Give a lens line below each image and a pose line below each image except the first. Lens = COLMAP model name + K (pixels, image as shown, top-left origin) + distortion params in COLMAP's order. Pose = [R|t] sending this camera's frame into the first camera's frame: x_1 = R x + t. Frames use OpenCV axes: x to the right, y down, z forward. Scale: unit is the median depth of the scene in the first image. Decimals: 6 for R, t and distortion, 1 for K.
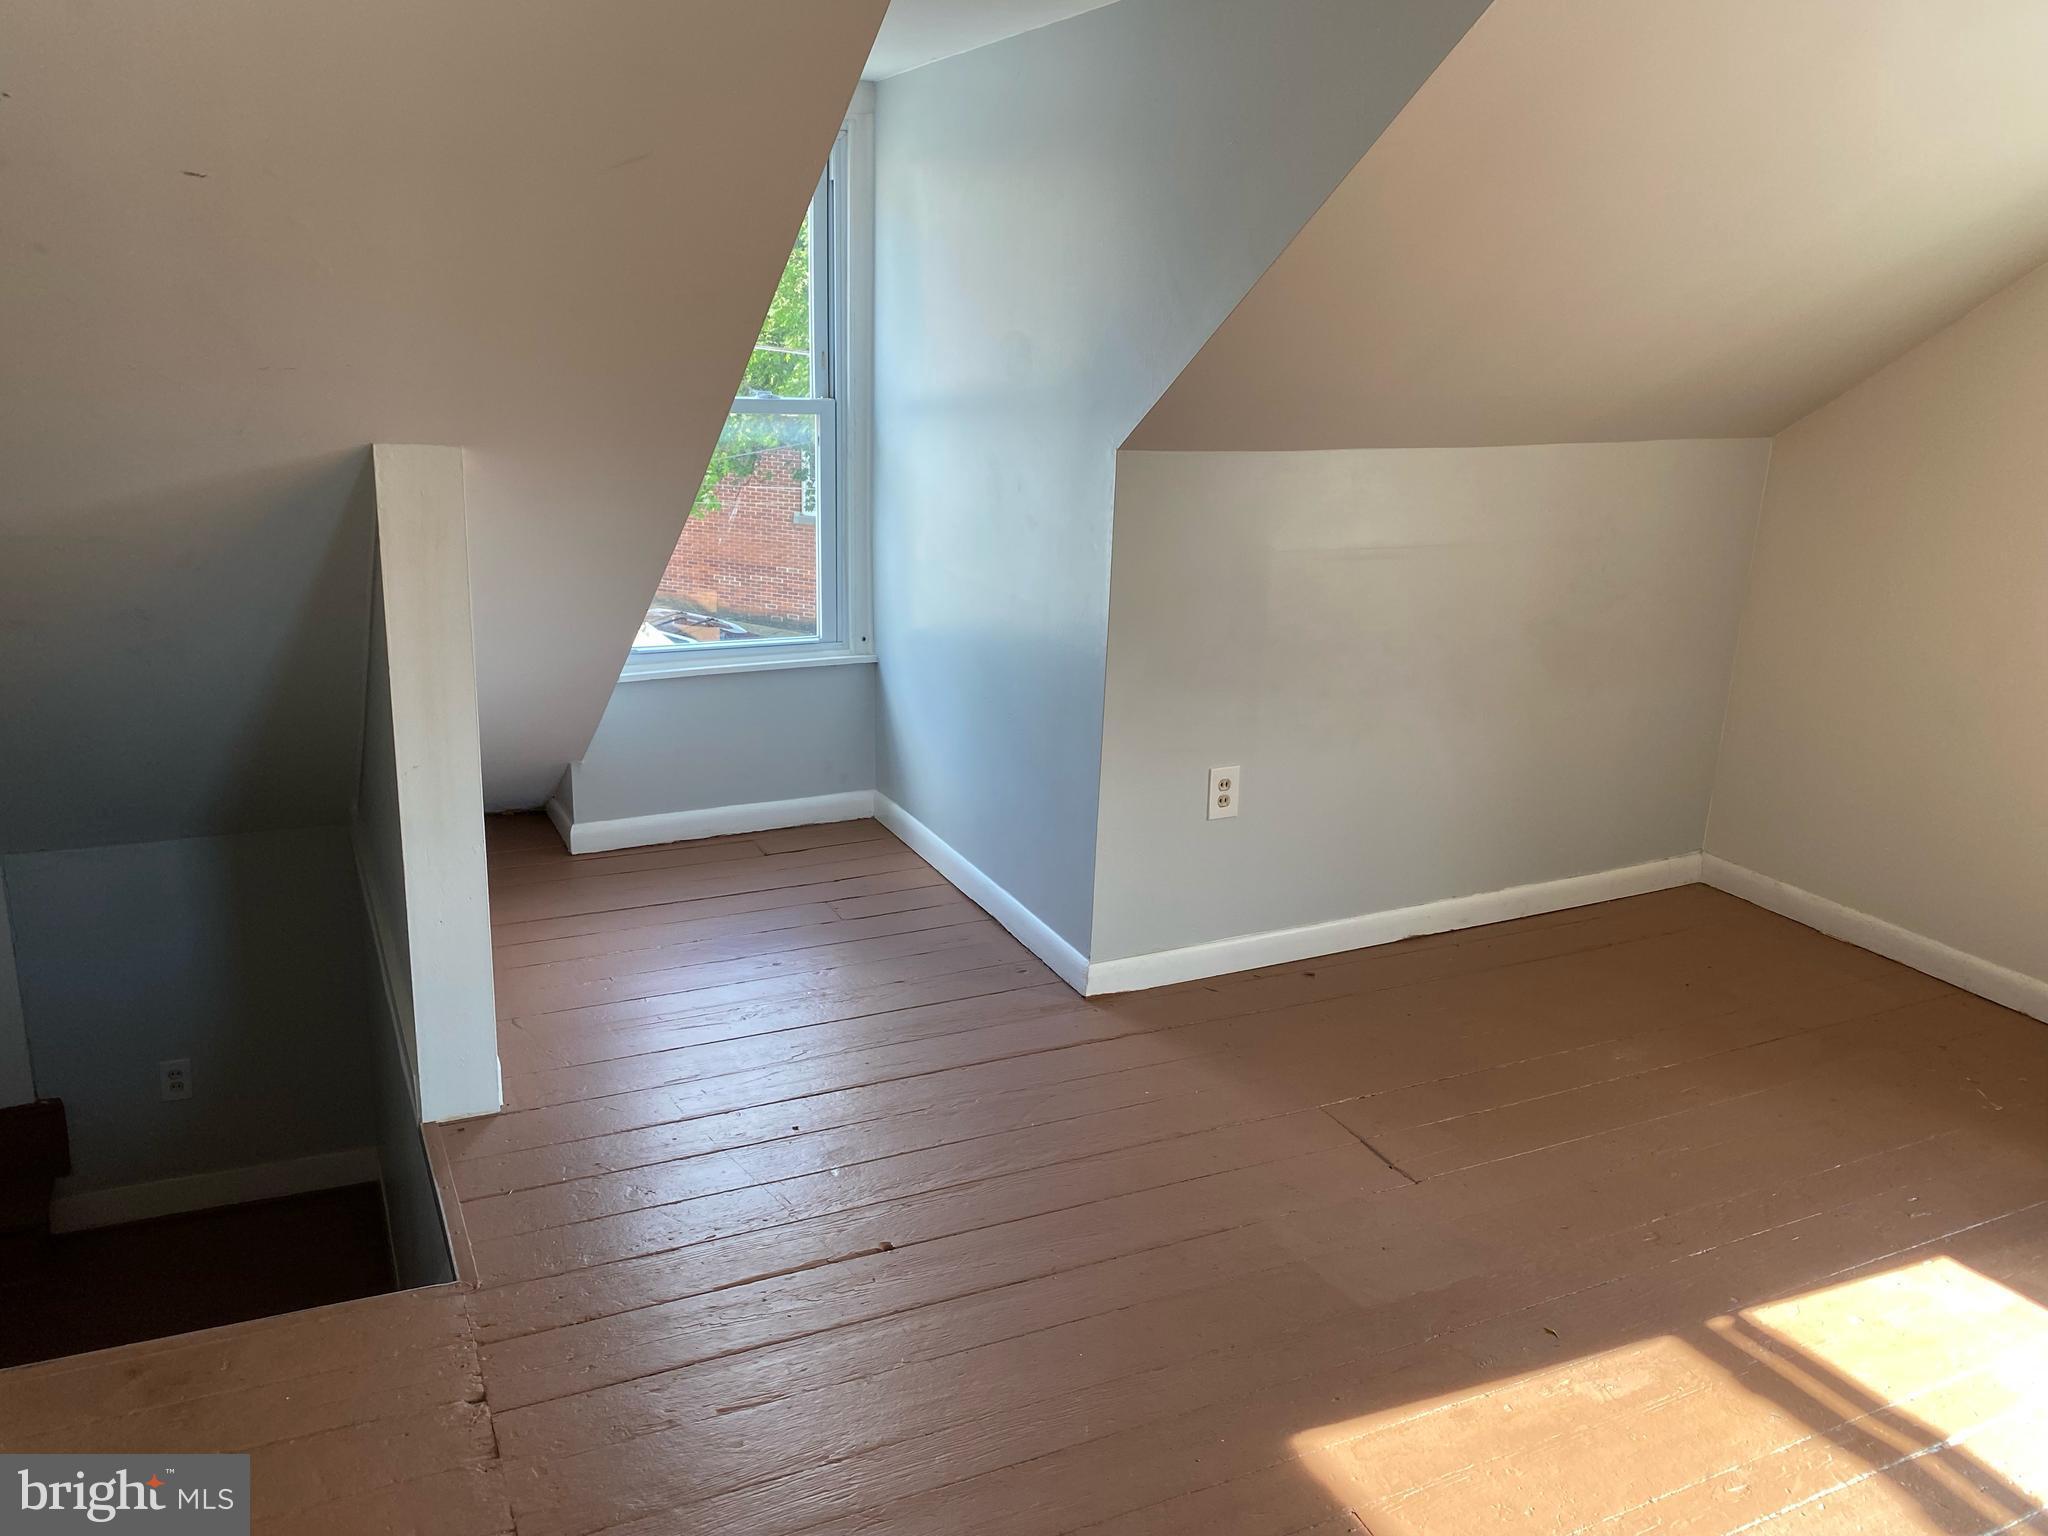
lens RADIAL K [[1573.8, 0, 1031.5], [0, 1573.8, 760.1], [0, 0, 1]] dist [0.035007, -0.013863]
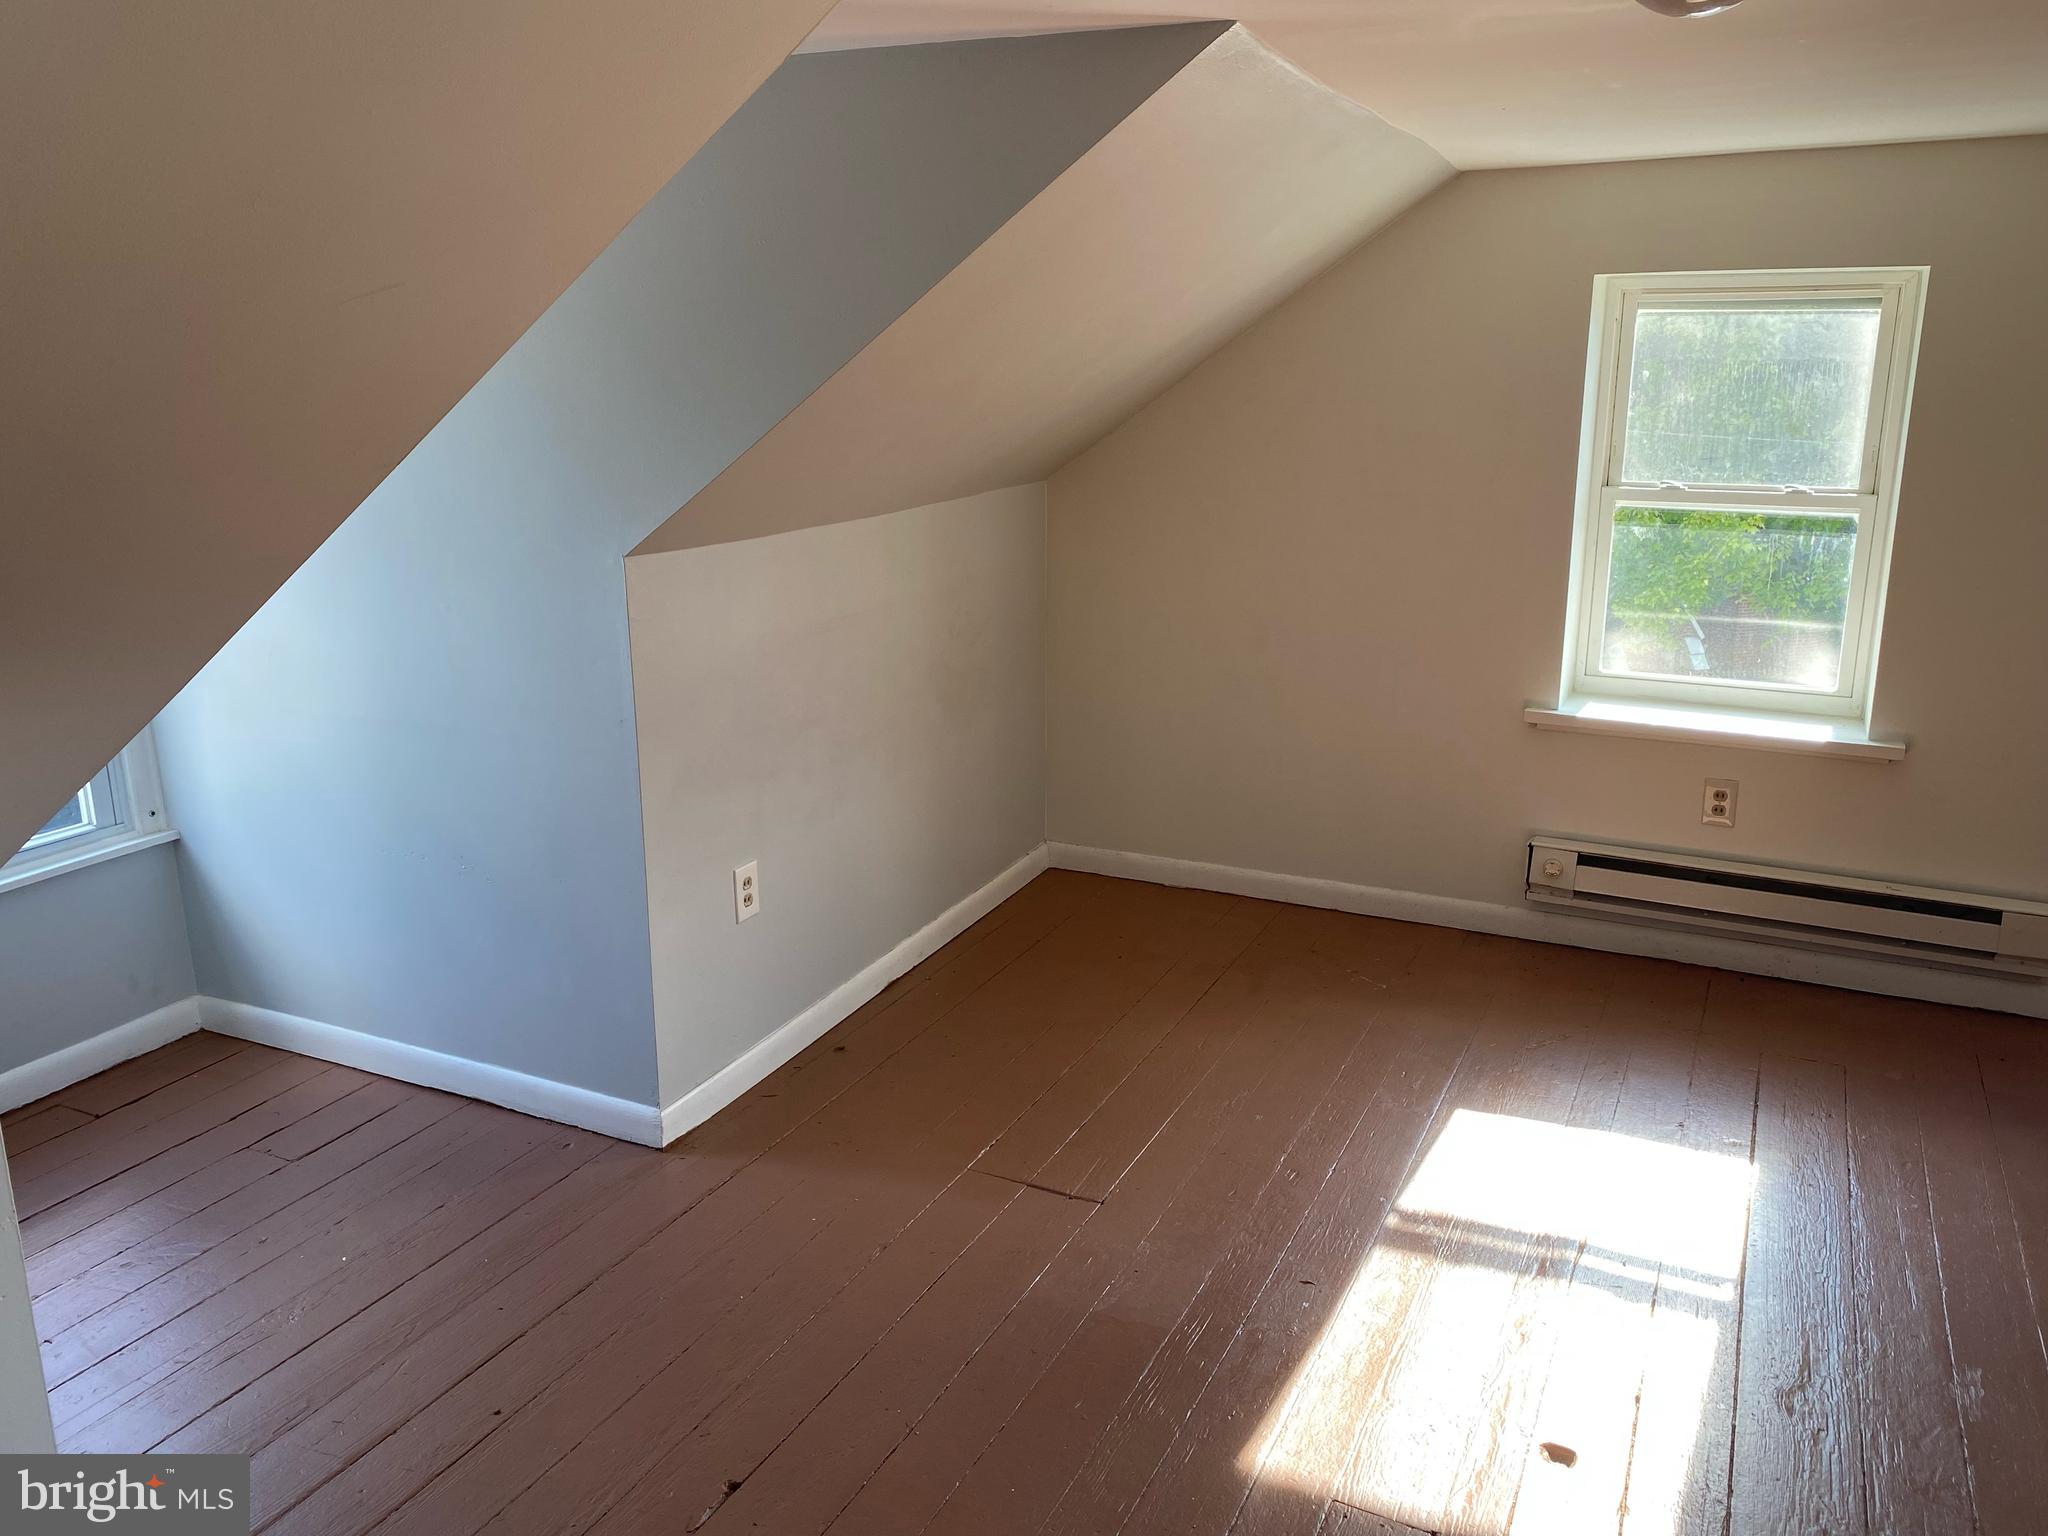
lens RADIAL K [[1573.8, 0, 1031.5], [0, 1573.8, 760.1], [0, 0, 1]] dist [0.035007, -0.013863]
pose [[0.777077, -0.190780, 0.599795, -0.279138], [0.198624, 0.978591, 0.053933, -0.068886], [-0.597243, 0.077224, 0.798334, 0.112960]]
